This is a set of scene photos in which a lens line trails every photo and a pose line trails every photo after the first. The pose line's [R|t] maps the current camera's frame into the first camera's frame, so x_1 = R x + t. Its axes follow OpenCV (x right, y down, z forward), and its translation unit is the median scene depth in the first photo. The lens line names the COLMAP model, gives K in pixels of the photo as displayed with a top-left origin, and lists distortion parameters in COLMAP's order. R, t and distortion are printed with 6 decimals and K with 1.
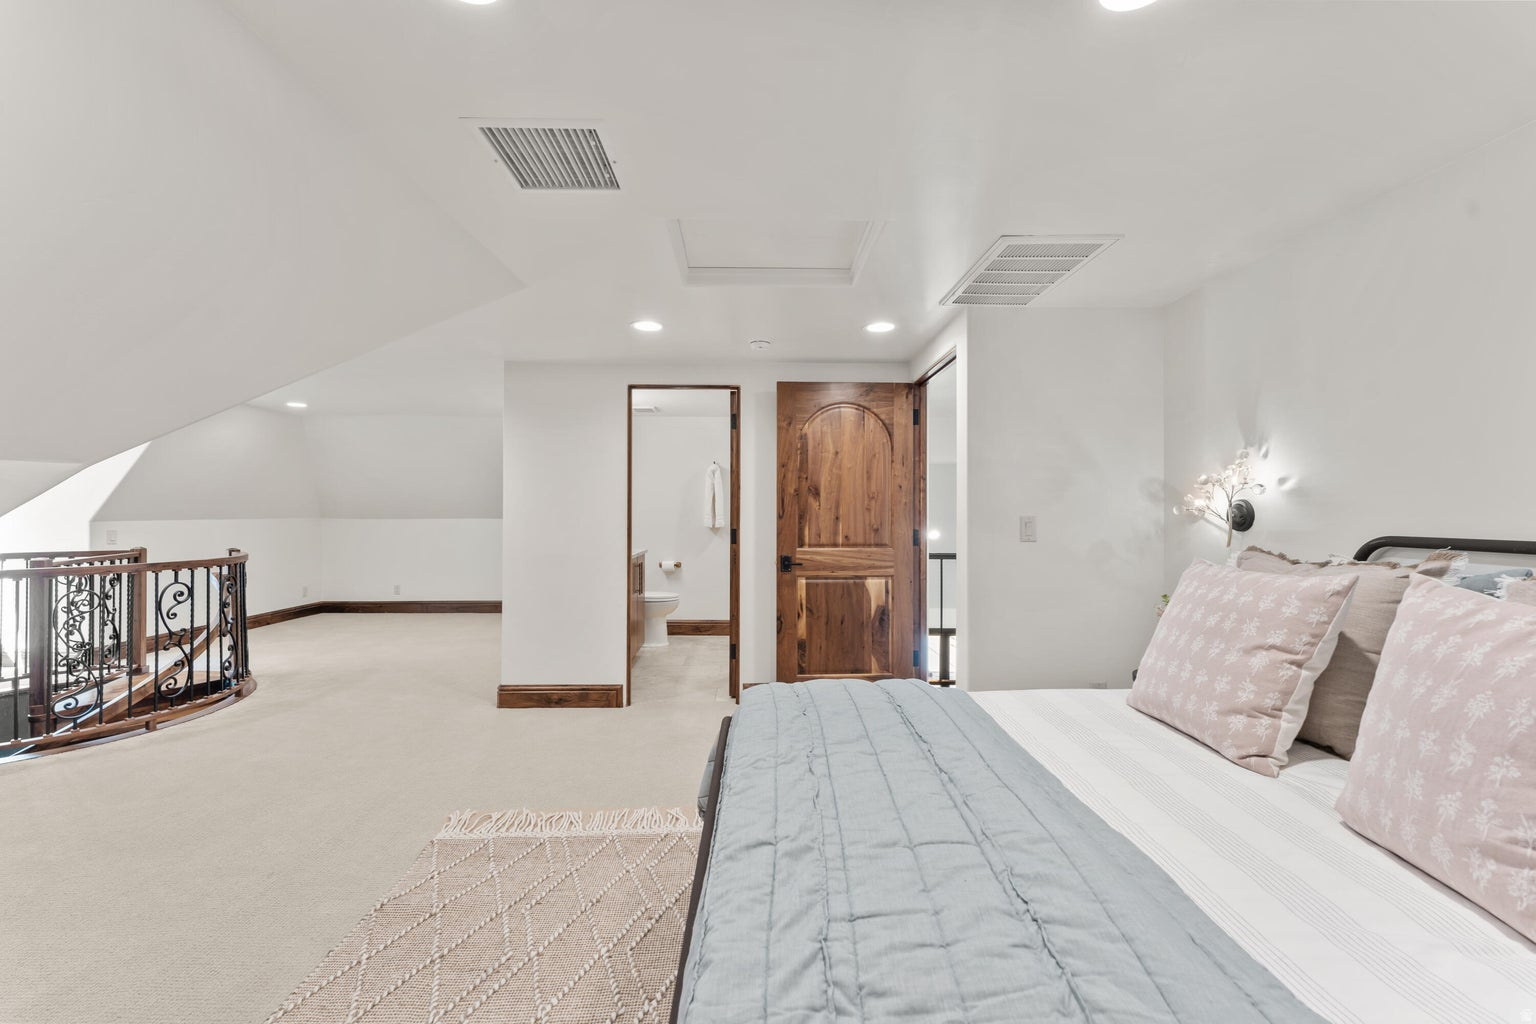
lens RADIAL K [[625.2, 0, 768.0], [0, 625.2, 512.0], [0, 0, 1]] dist [-0.015826, -0.000121]
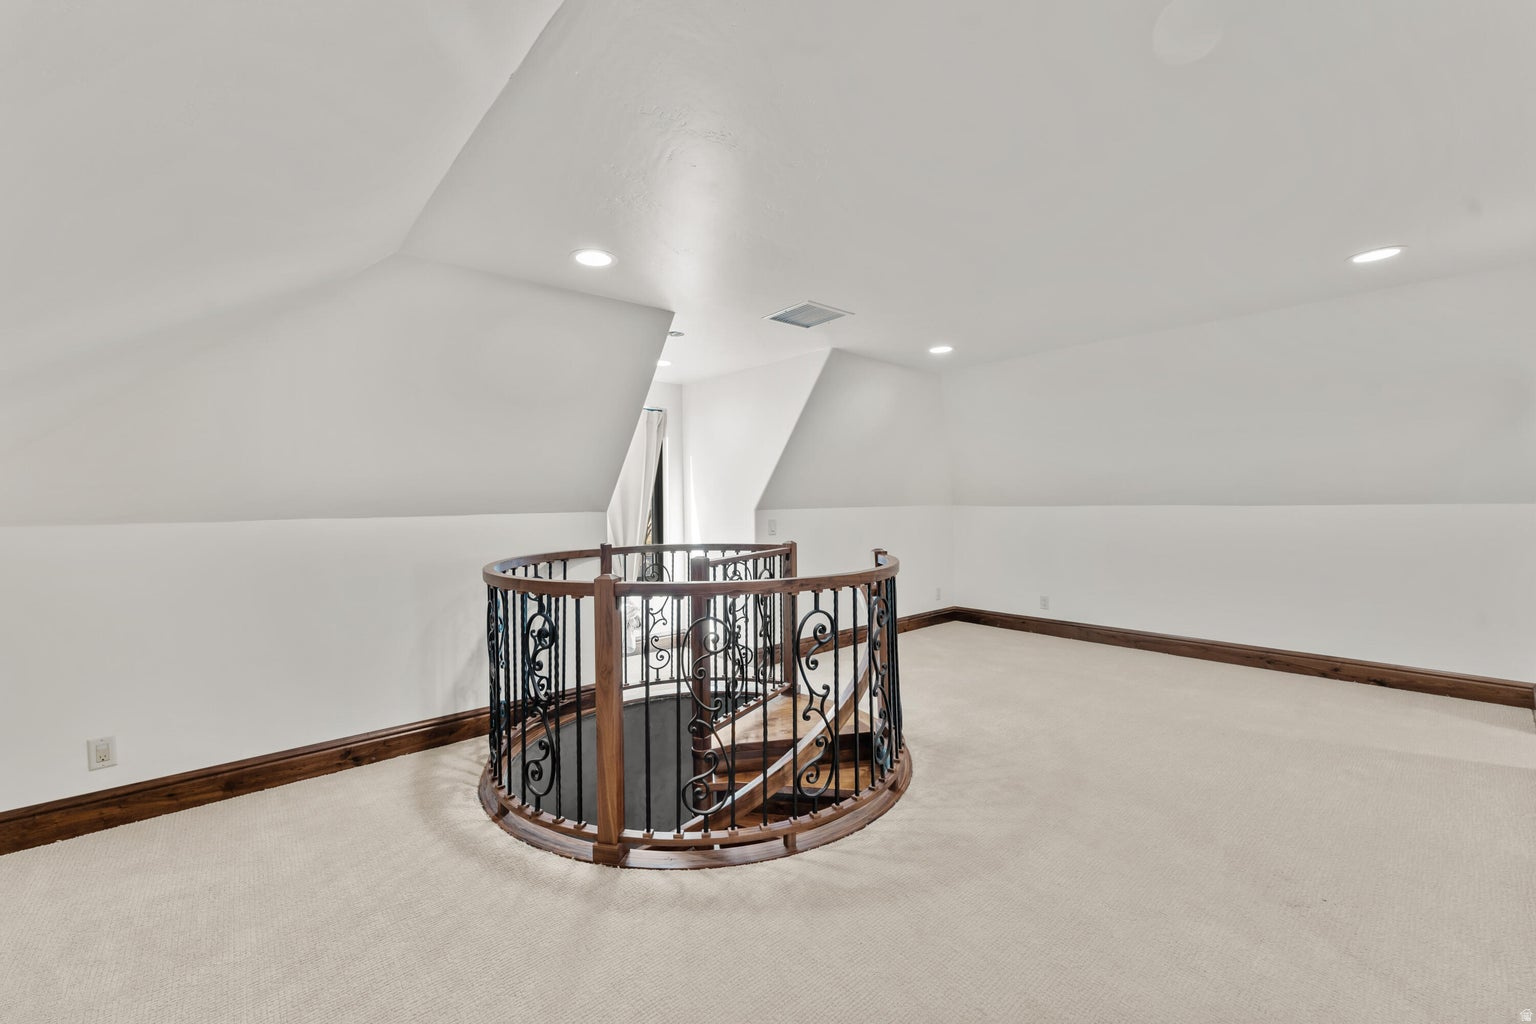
lens RADIAL K [[625.2, 0, 768.0], [0, 625.2, 512.0], [0, 0, 1]] dist [-0.015826, -0.000121]
pose [[0.652498, -0.003903, -0.757781, -0.454014], [0.020041, 0.999726, 0.012107, 0.003140], [0.757526, -0.023086, 0.652397, 0.489115]]
